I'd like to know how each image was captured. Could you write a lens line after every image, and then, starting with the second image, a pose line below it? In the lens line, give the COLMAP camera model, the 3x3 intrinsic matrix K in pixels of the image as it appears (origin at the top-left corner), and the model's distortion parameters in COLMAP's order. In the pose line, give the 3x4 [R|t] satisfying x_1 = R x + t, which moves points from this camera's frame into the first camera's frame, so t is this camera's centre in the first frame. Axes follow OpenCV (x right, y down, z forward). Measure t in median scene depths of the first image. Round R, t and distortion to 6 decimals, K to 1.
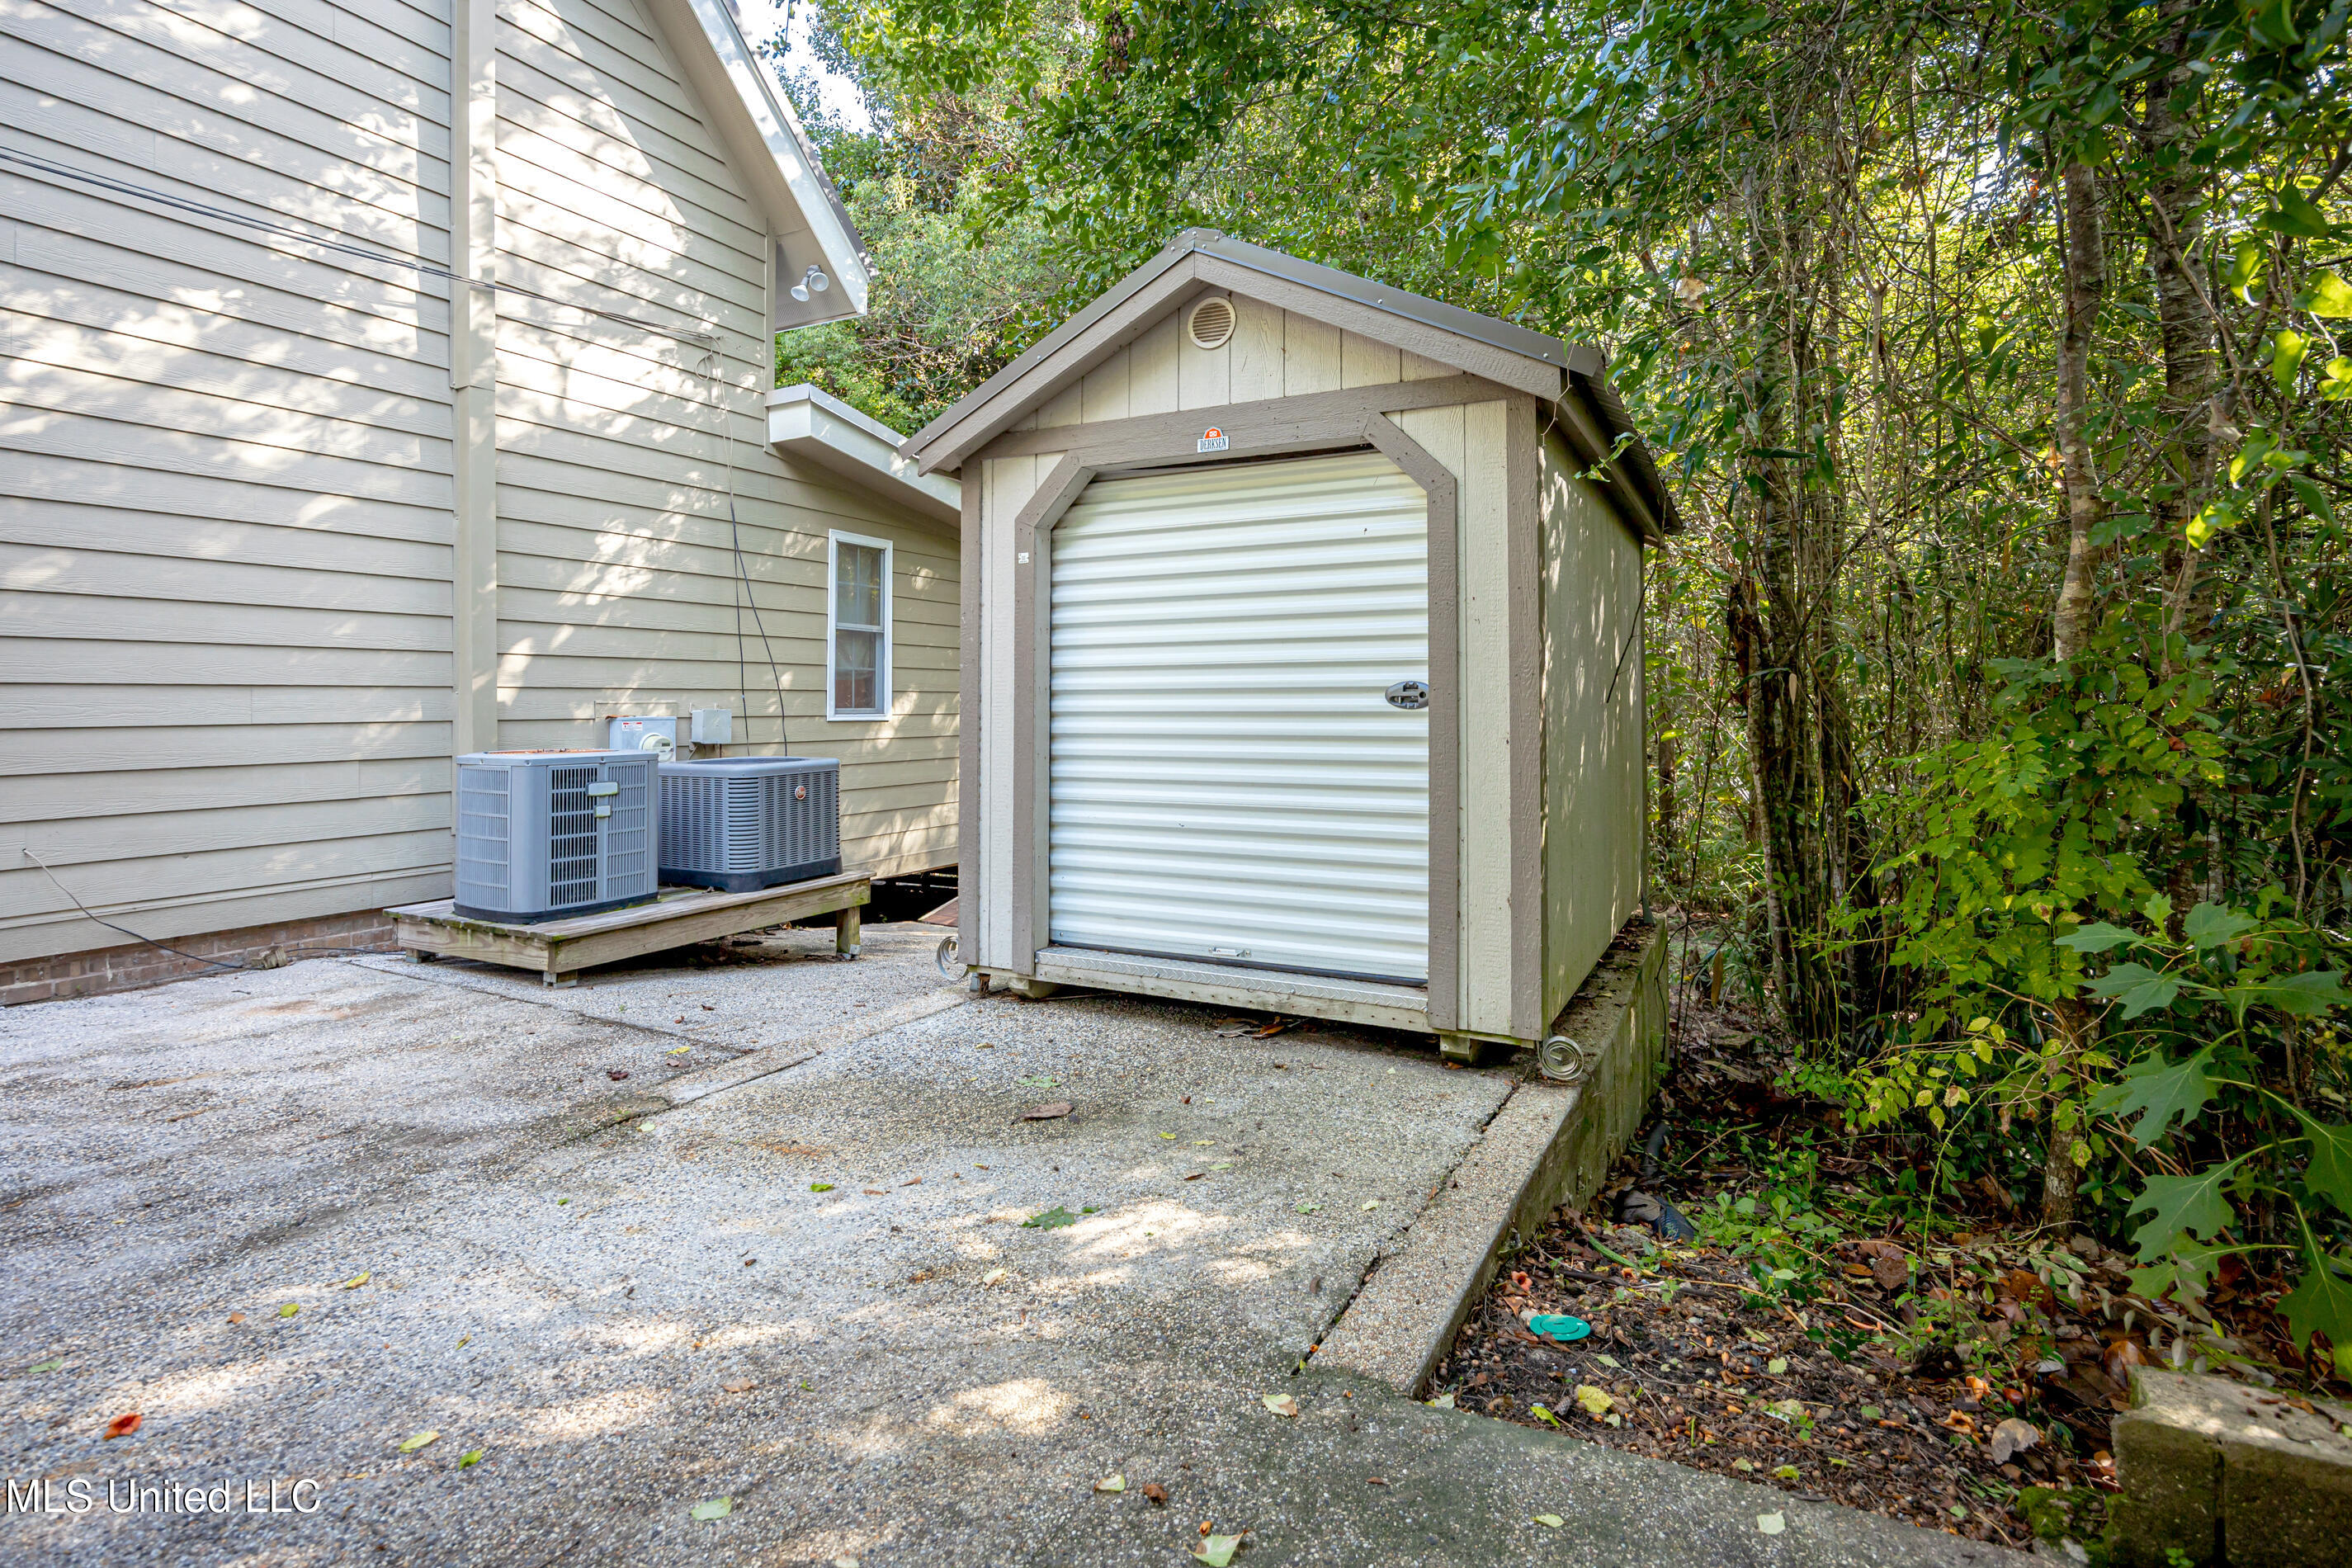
lens RADIAL K [[1148.7, 0, 1194.4], [0, 1148.7, 674.3], [0, 0, 1]] dist [0.005422, -0.000025]
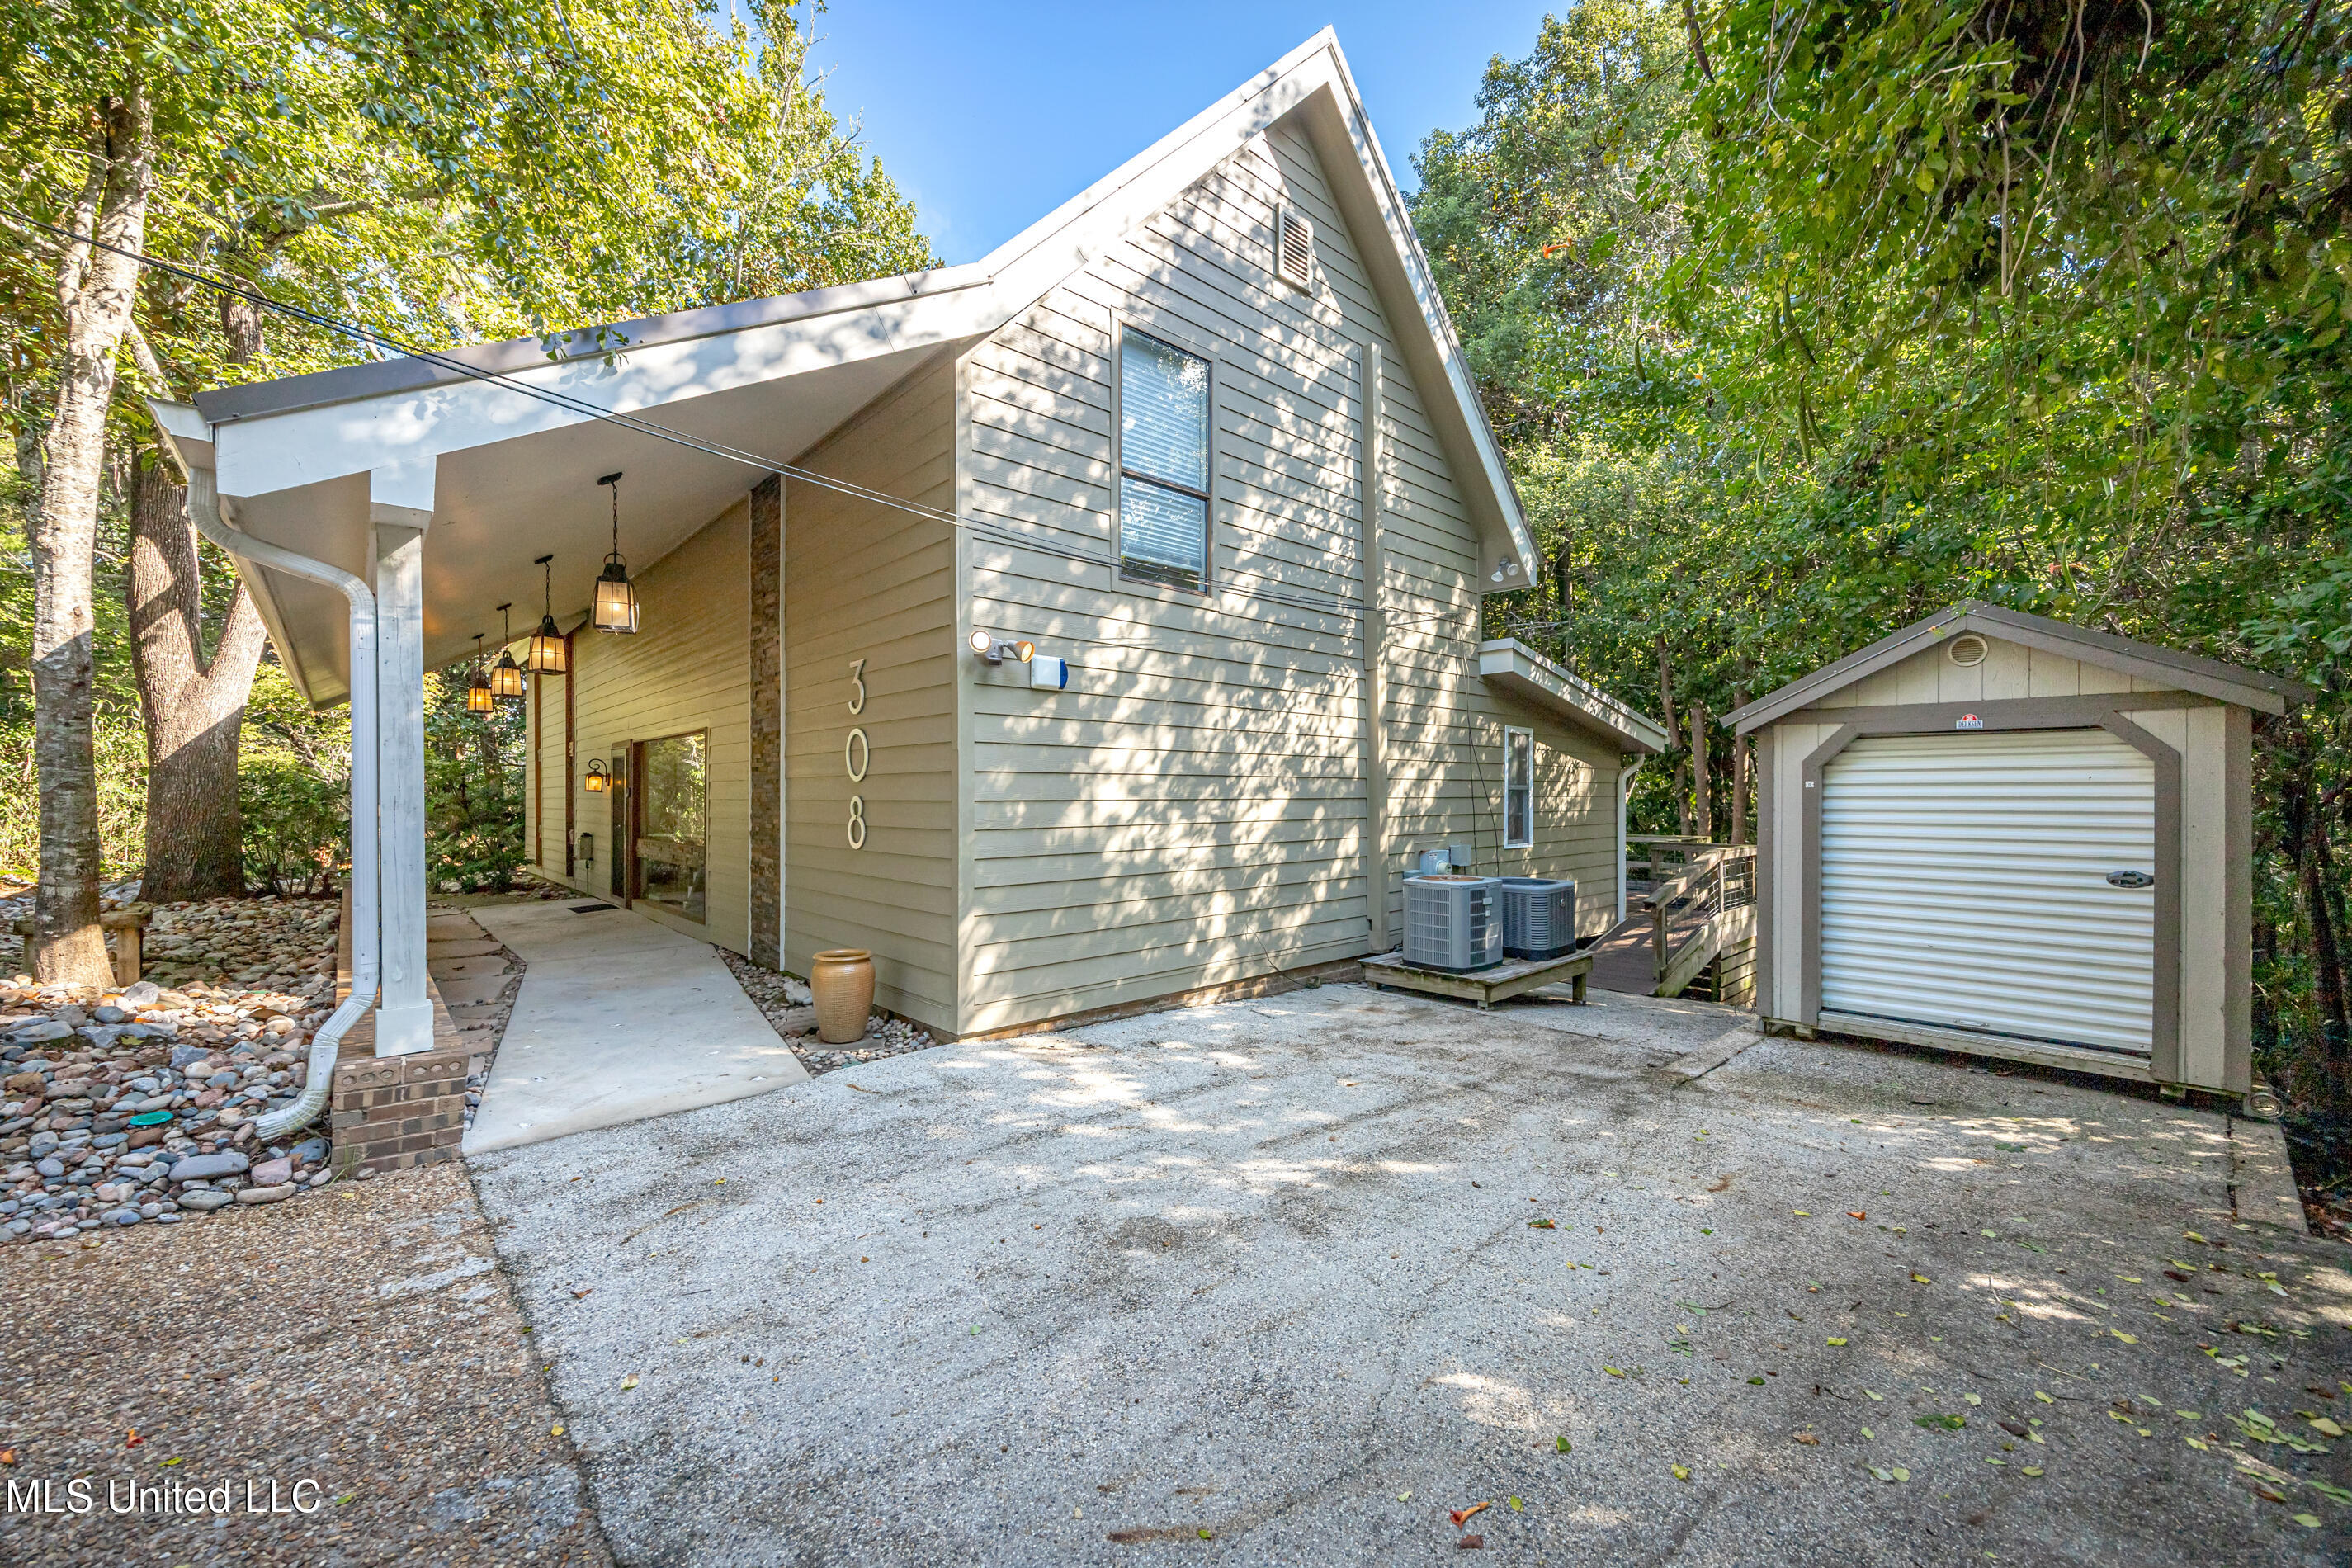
lens RADIAL K [[938.8, 0, 1180.4], [0, 938.8, 787.8], [0, 0, 1]] dist [0.000874, 0.000281]
pose [[0.940882, -0.000771, -0.338734, -0.578418], [0.008552, 0.999733, 0.021480, -0.138880], [0.338627, -0.023107, 0.940637, -0.661801]]
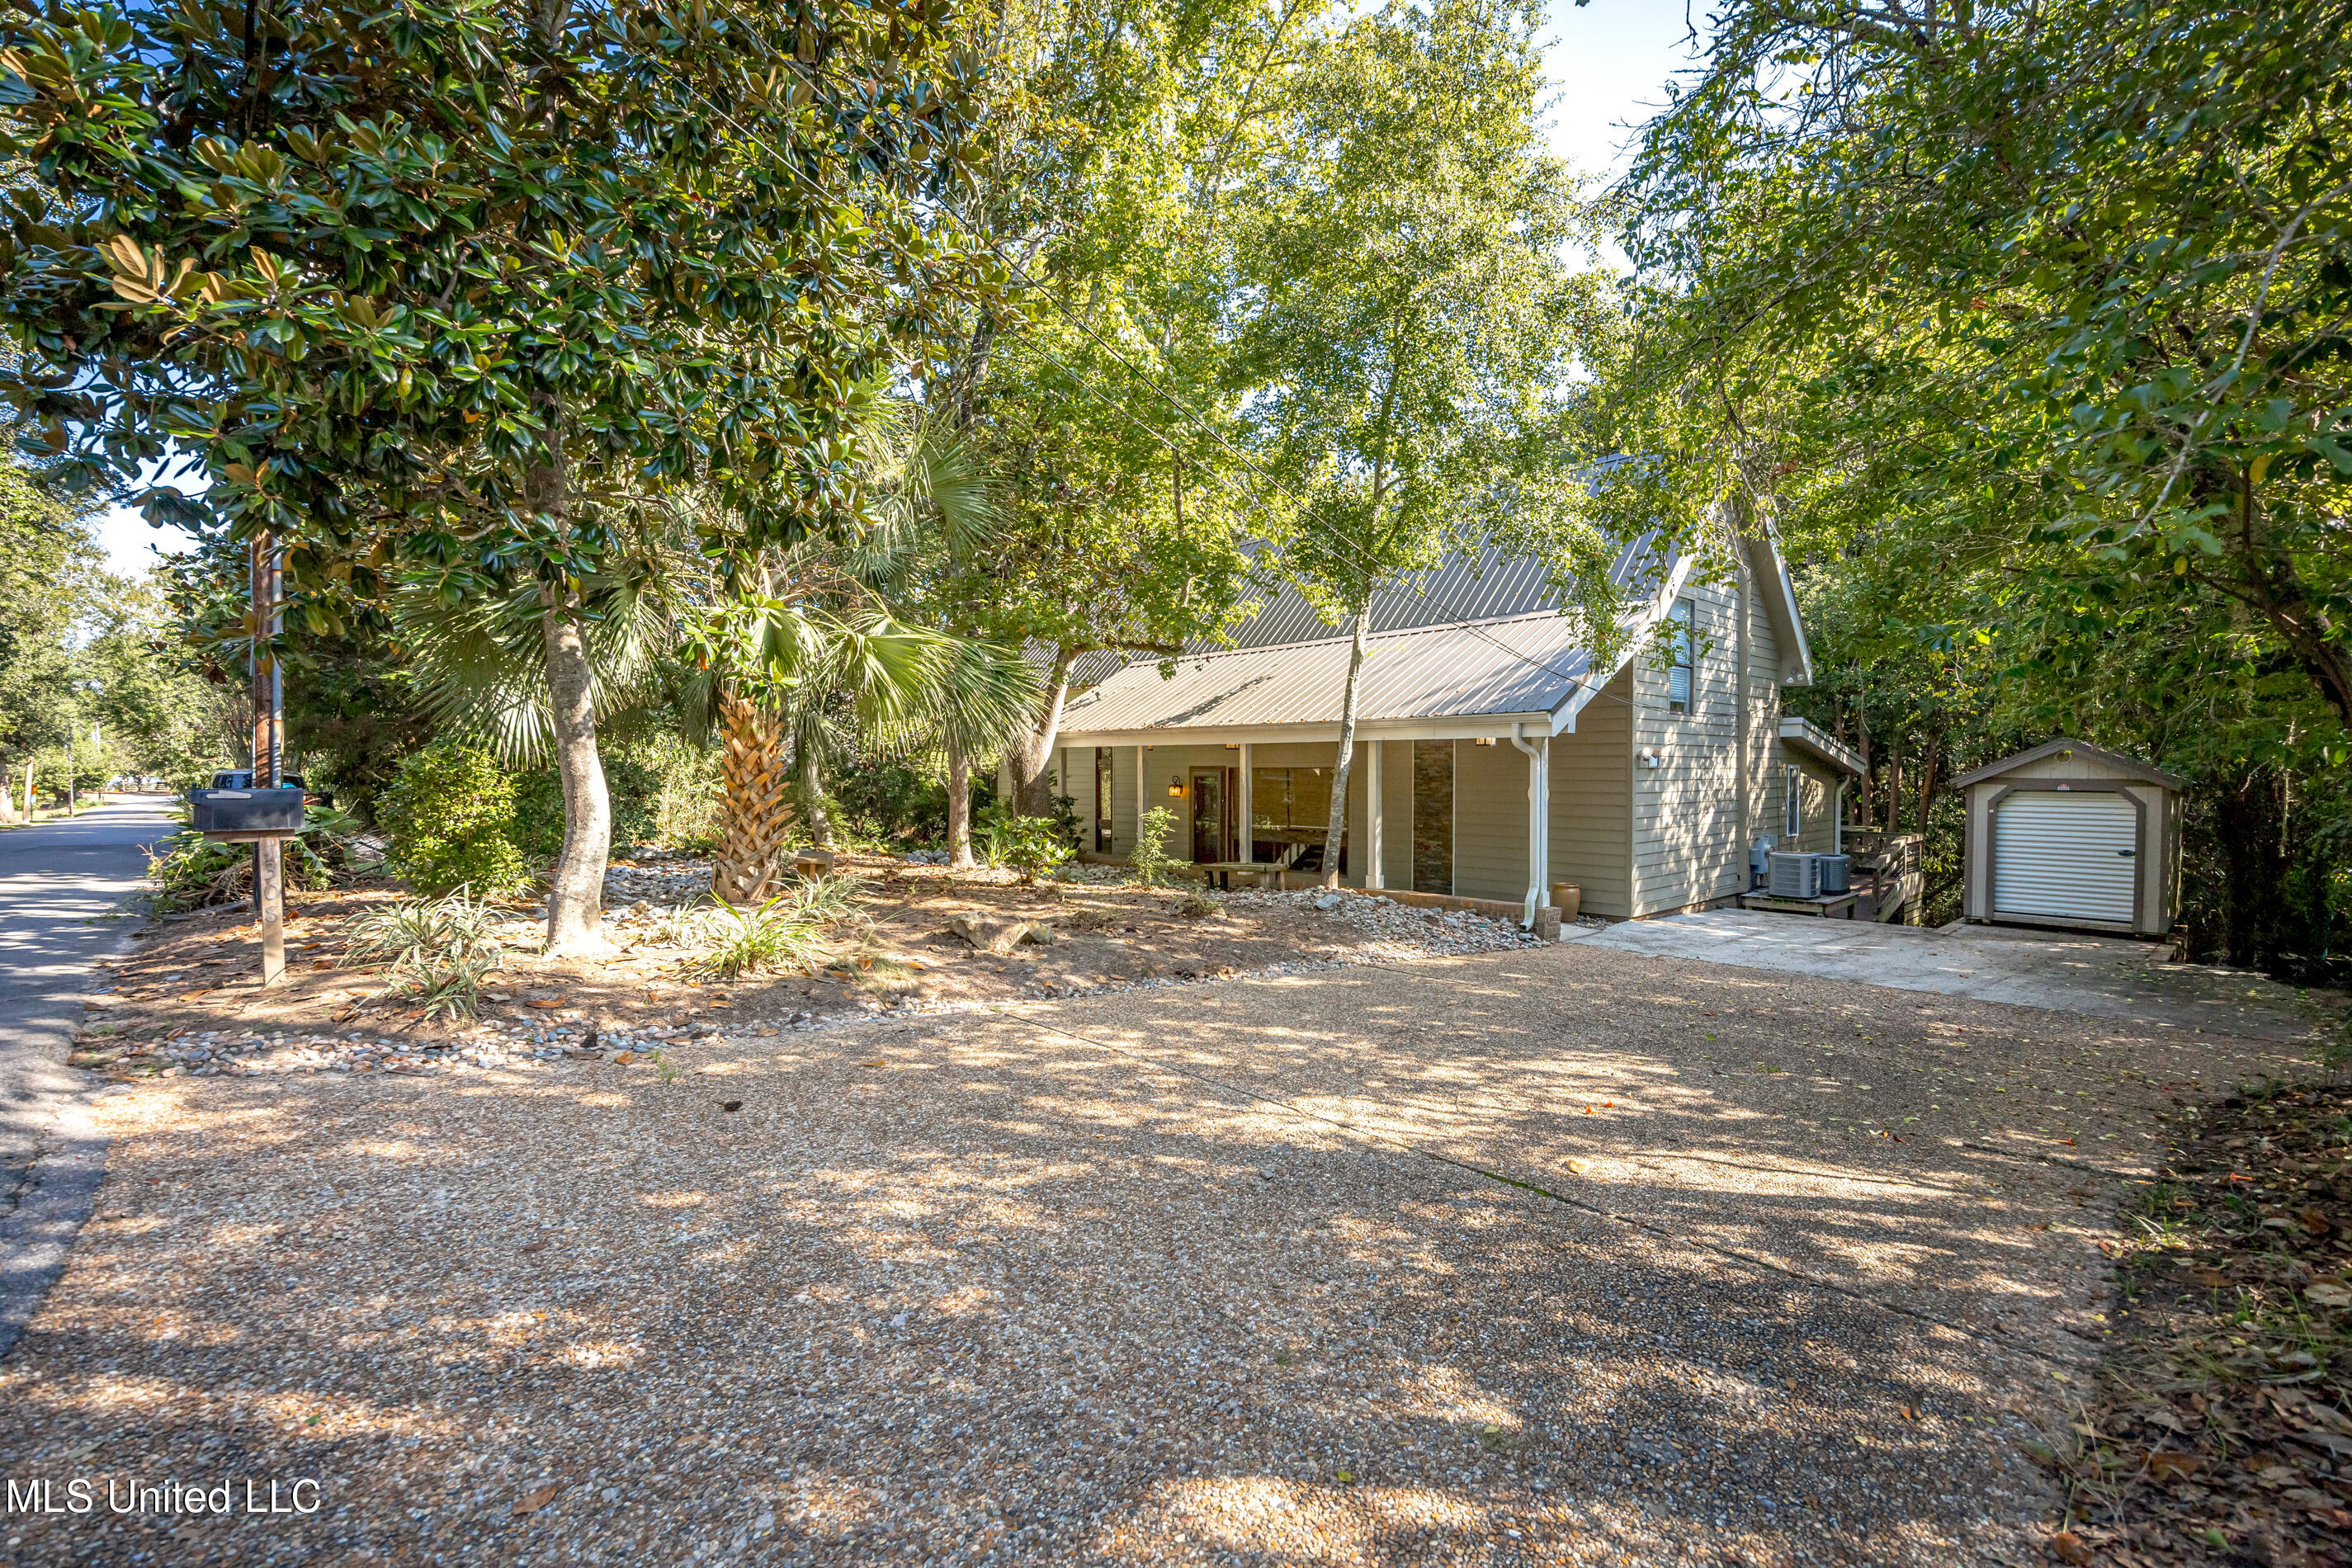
lens RADIAL K [[1025.9, 0, 1182.0], [0, 1025.9, 779.4], [0, 0, 1]] dist [0.000120, -0.000419]
pose [[0.938663, 0.009004, -0.344718, -1.569396], [0.005321, 0.999162, 0.040586, -0.375696], [0.344795, -0.039931, 0.937828, -3.283052]]
